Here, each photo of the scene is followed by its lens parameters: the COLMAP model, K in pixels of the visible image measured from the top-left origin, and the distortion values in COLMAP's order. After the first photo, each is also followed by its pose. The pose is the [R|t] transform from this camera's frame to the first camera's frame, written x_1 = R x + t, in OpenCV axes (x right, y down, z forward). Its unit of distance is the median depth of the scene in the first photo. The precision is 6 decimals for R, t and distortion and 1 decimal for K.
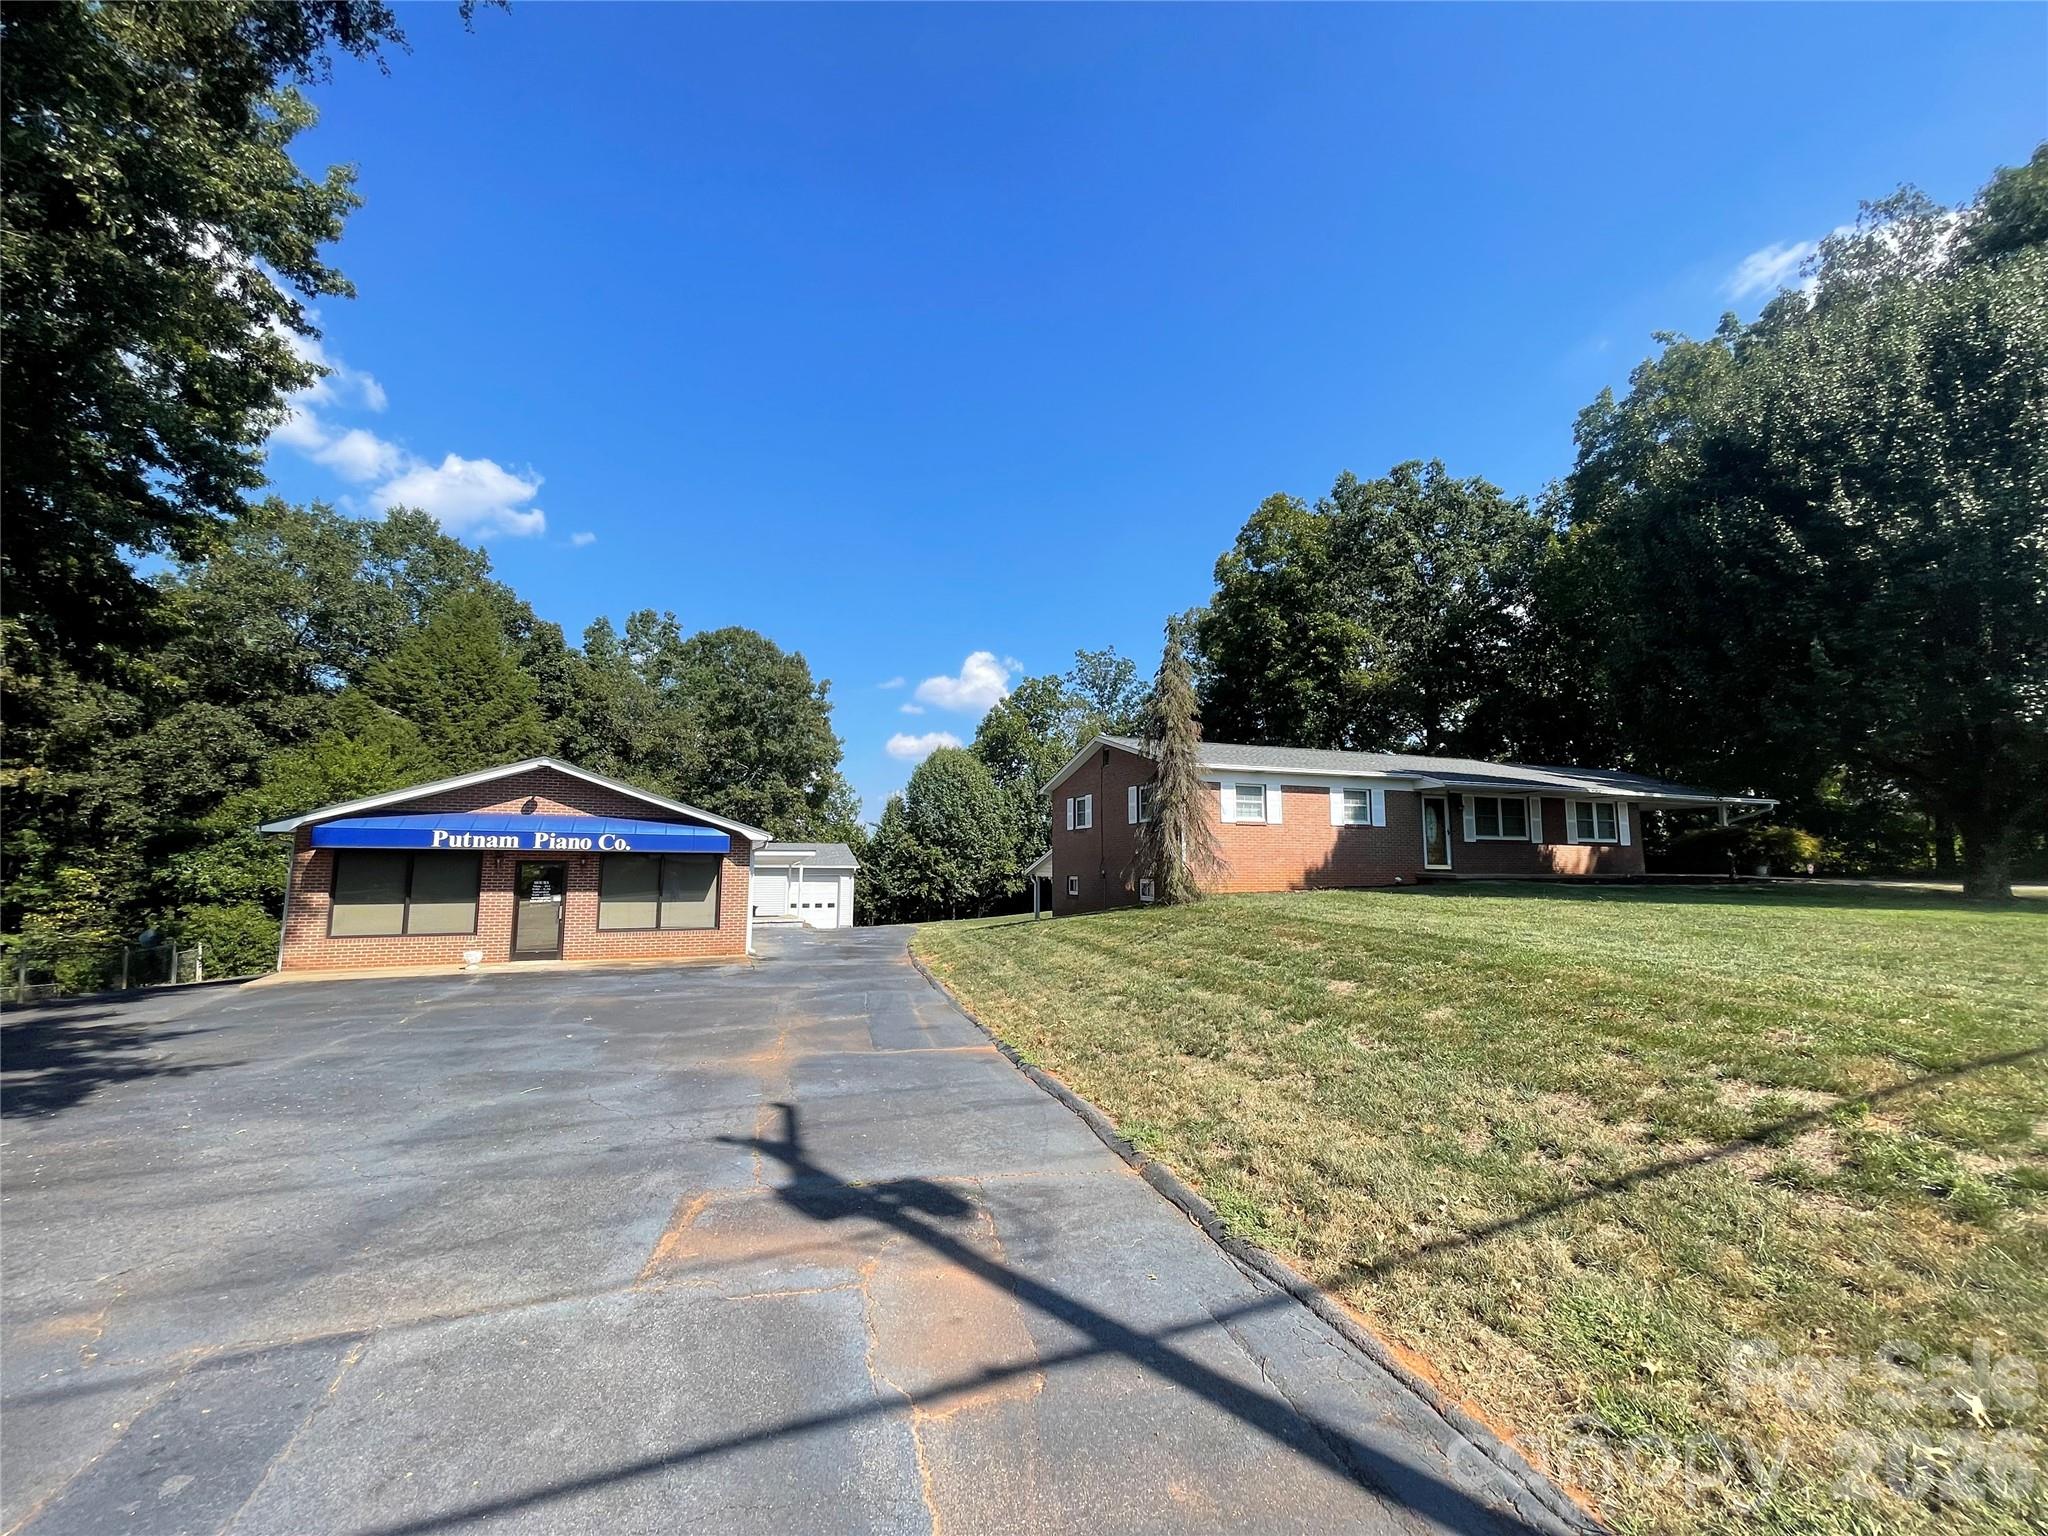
lens RADIAL K [[838.4, 0, 1024.0], [0, 838.4, 768.0], [0, 0, 1]] dist [-0.021771, 0.017462]
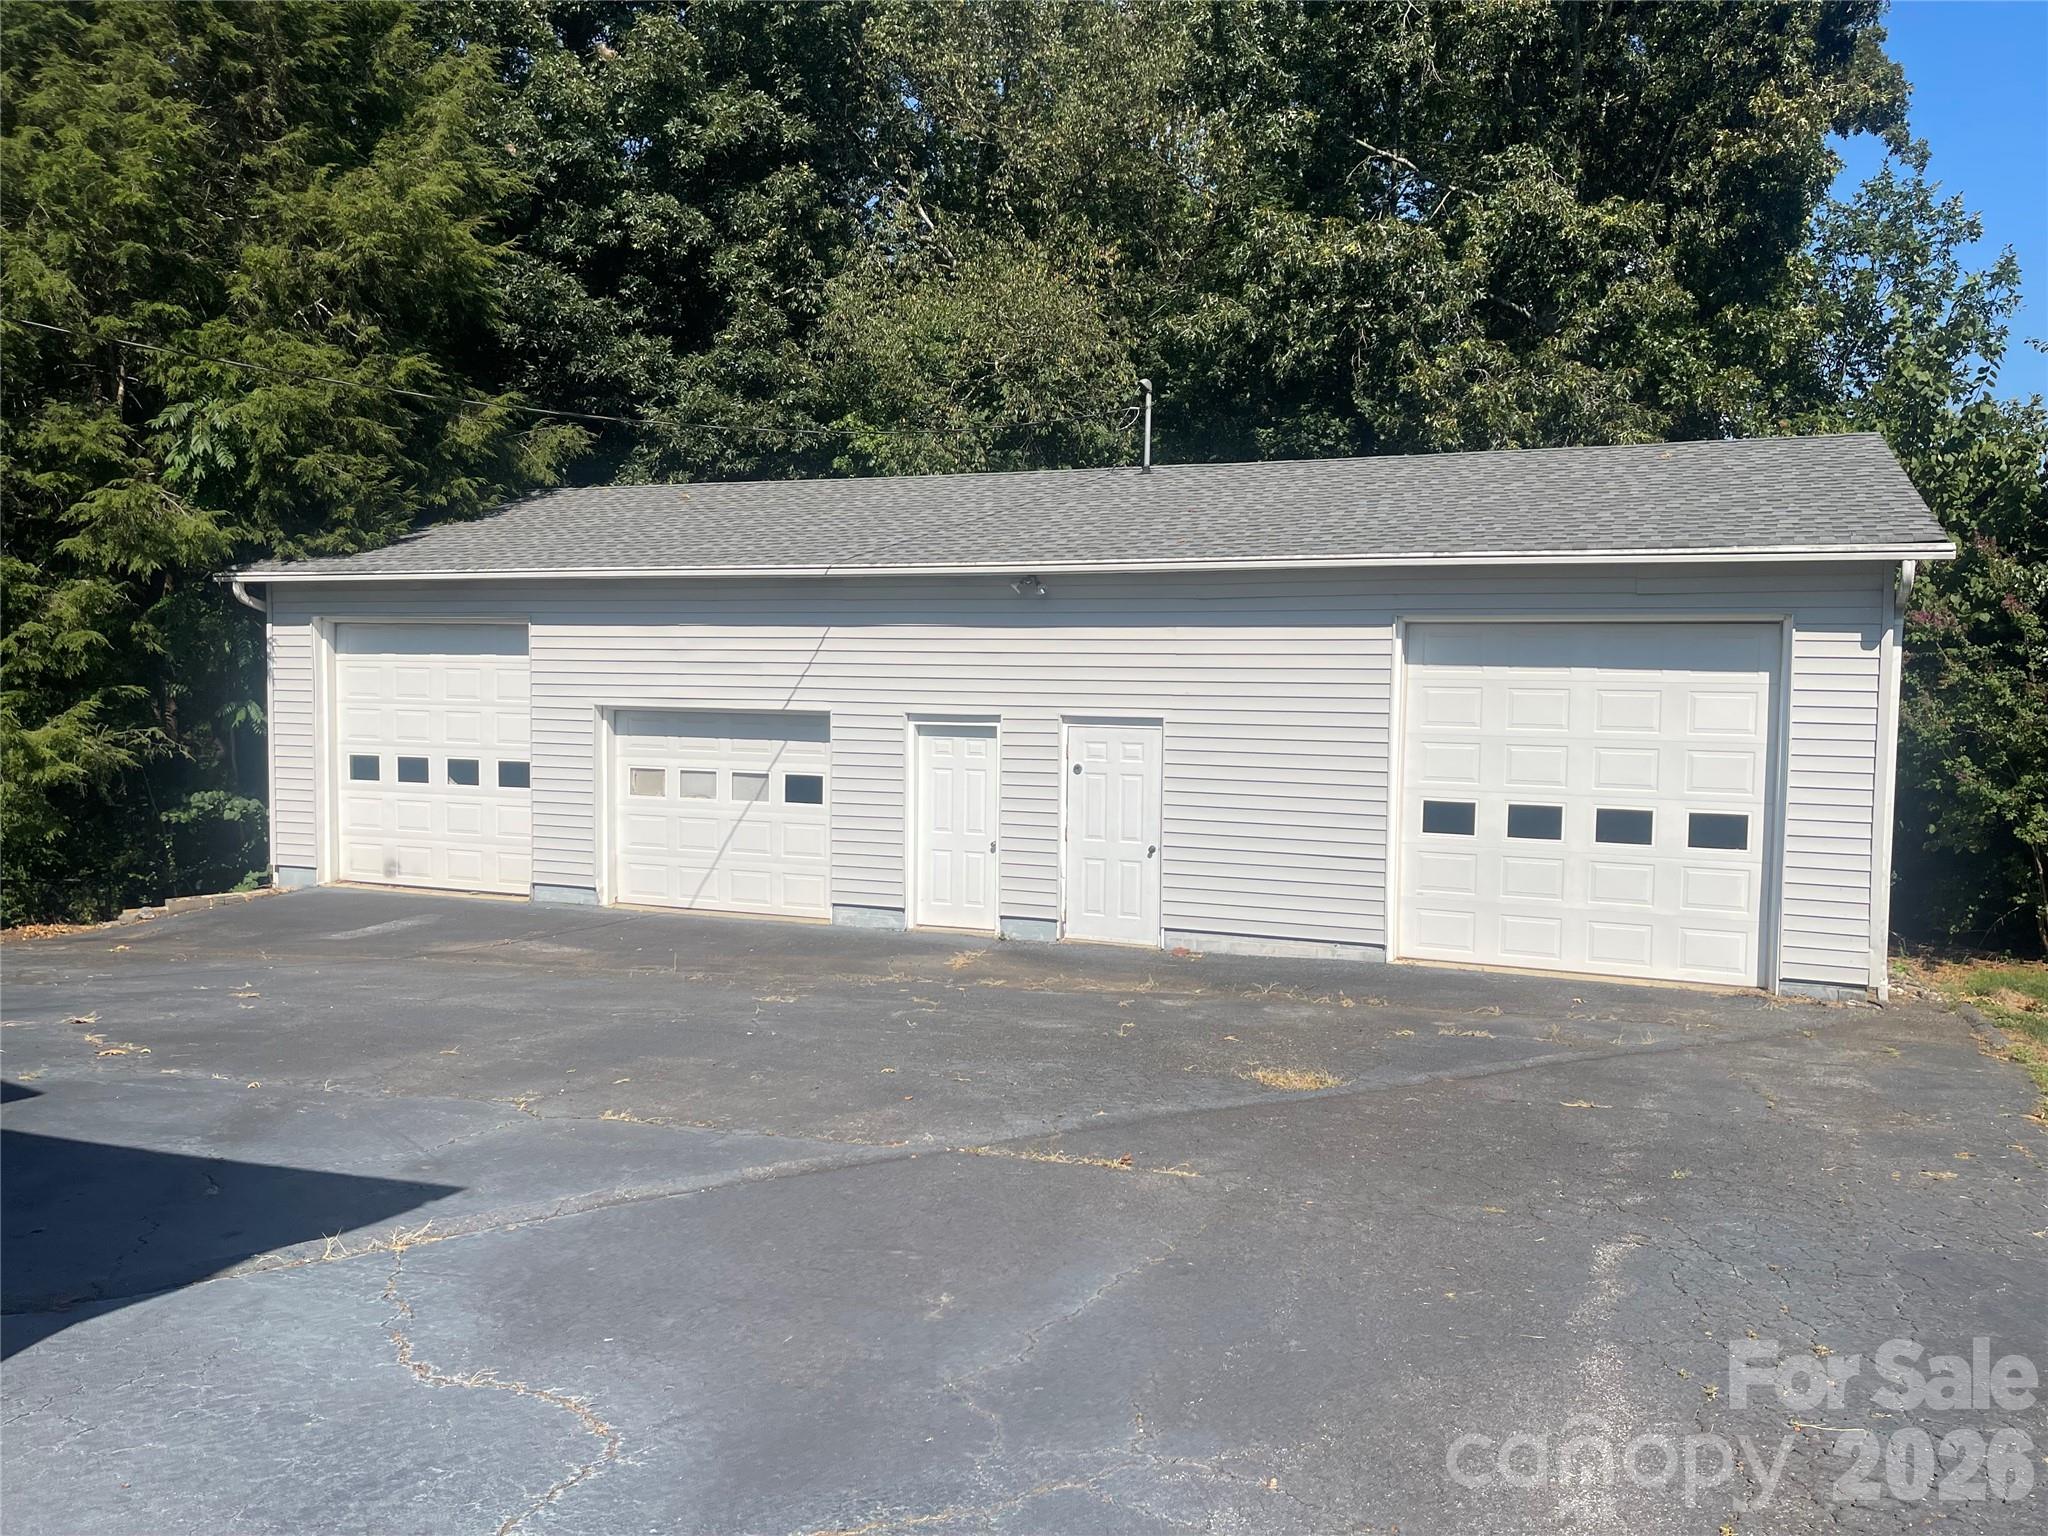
lens RADIAL K [[1474.8, 0, 1024.0], [0, 1474.8, 768.0], [0, 0, 1]] dist [0.002390, 0.000676]
pose [[0.700946, 0.054329, -0.711142, -0.275050], [0.077277, 0.985439, 0.151453, 0.217064], [0.709015, -0.161115, 0.686542, 1.522420]]
